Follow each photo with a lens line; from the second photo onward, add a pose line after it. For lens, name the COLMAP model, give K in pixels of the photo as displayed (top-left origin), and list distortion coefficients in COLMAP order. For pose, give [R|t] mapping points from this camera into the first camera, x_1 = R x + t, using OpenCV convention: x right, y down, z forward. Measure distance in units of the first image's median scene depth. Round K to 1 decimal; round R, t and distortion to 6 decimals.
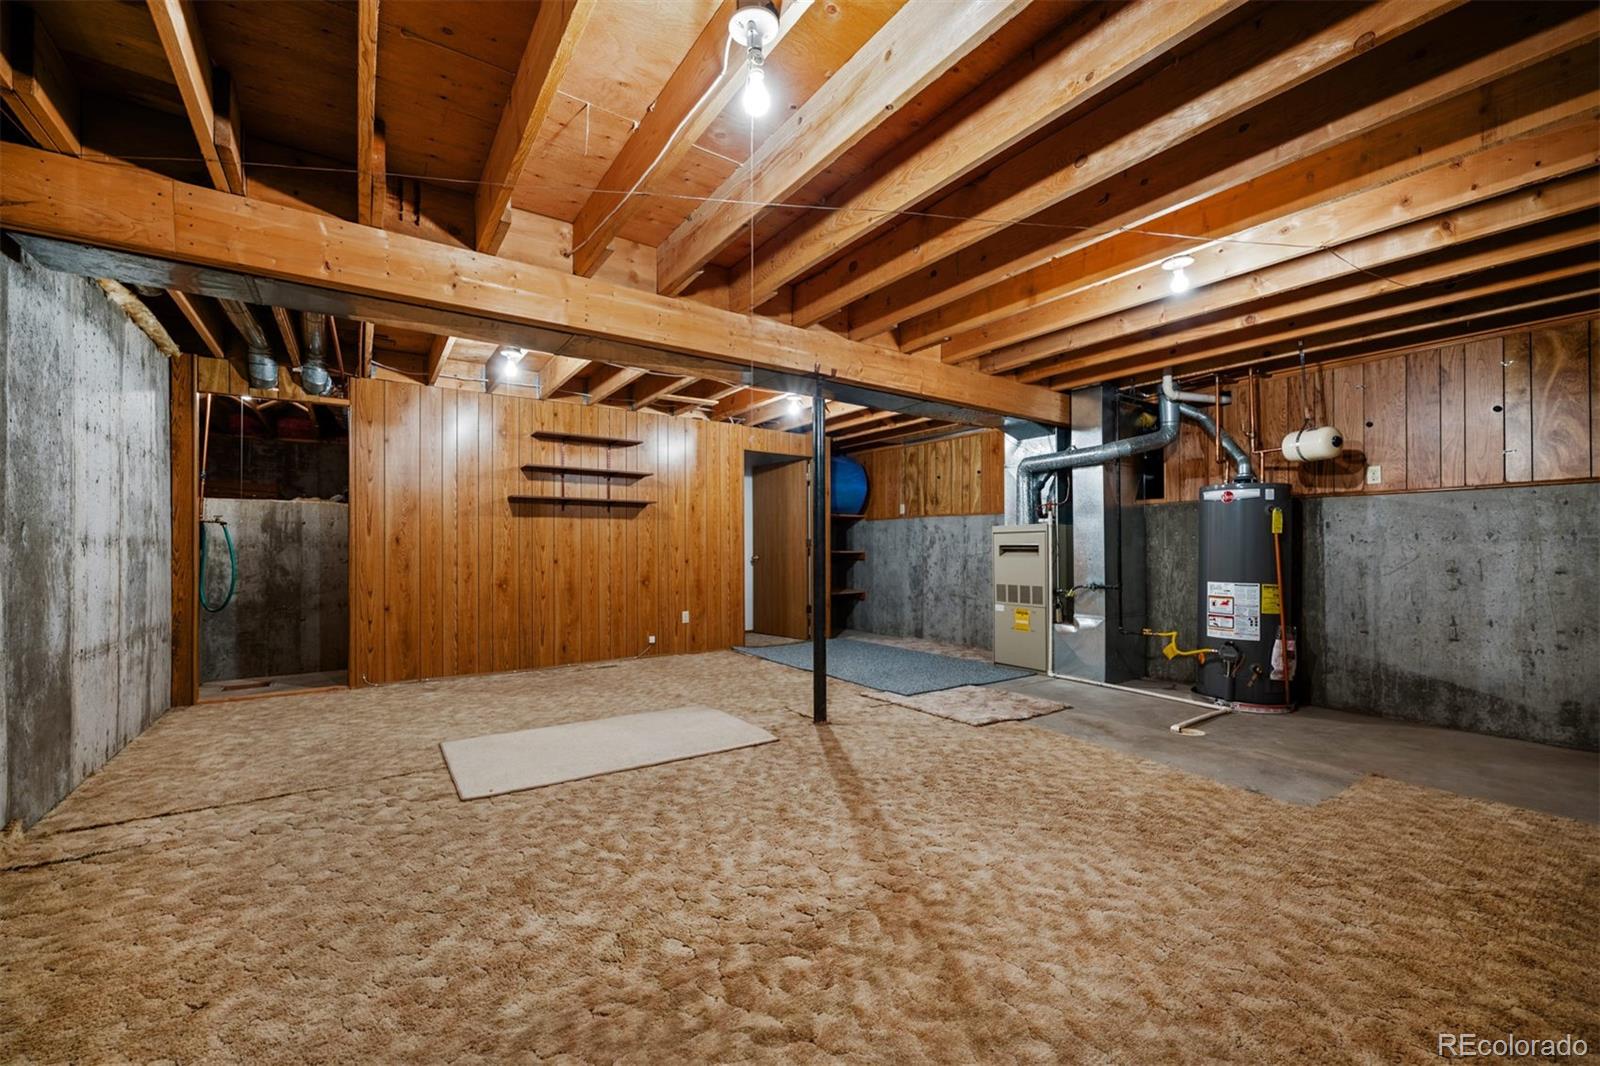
lens RADIAL K [[638.5, 0, 804.9], [0, 638.5, 542.5], [0, 0, 1]] dist [0.001787, 0.000255]
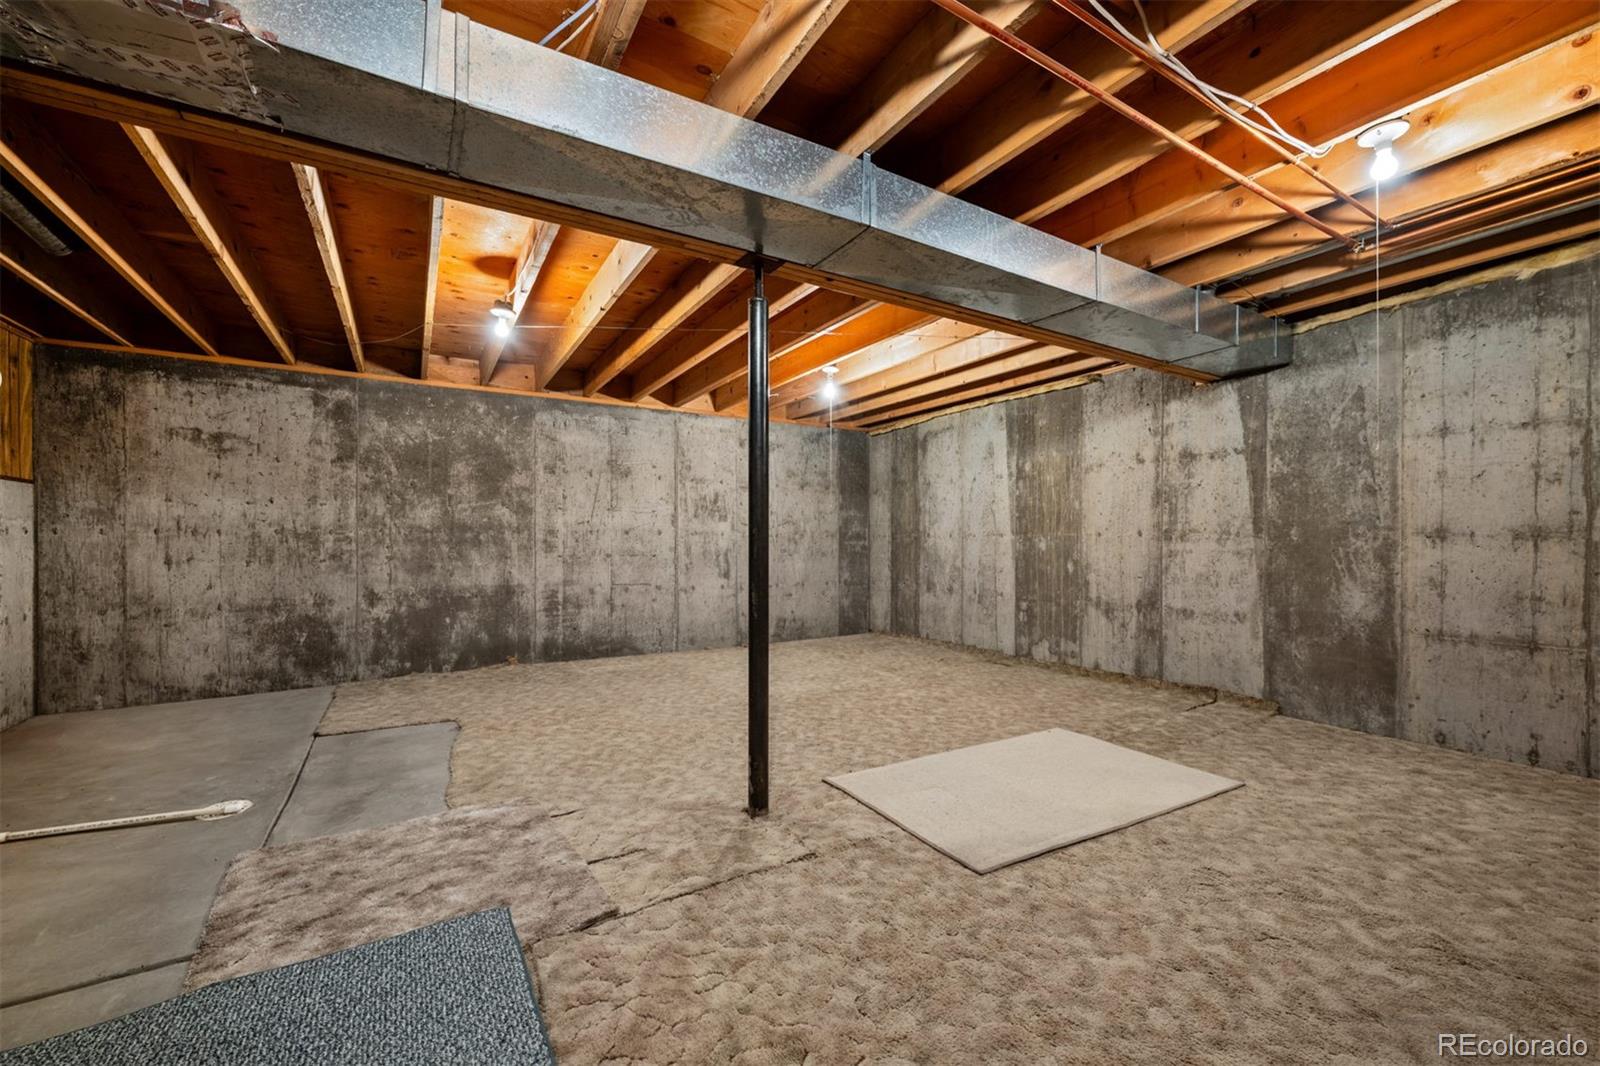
lens RADIAL K [[638.5, 0, 804.9], [0, 638.5, 542.5], [0, 0, 1]] dist [0.001787, 0.000255]
pose [[-0.997689, -0.000381, 0.067948, -0.090128], [-0.000827, 0.999978, -0.006544, 0.019924], [-0.067944, -0.006585, -0.997667, 2.227681]]
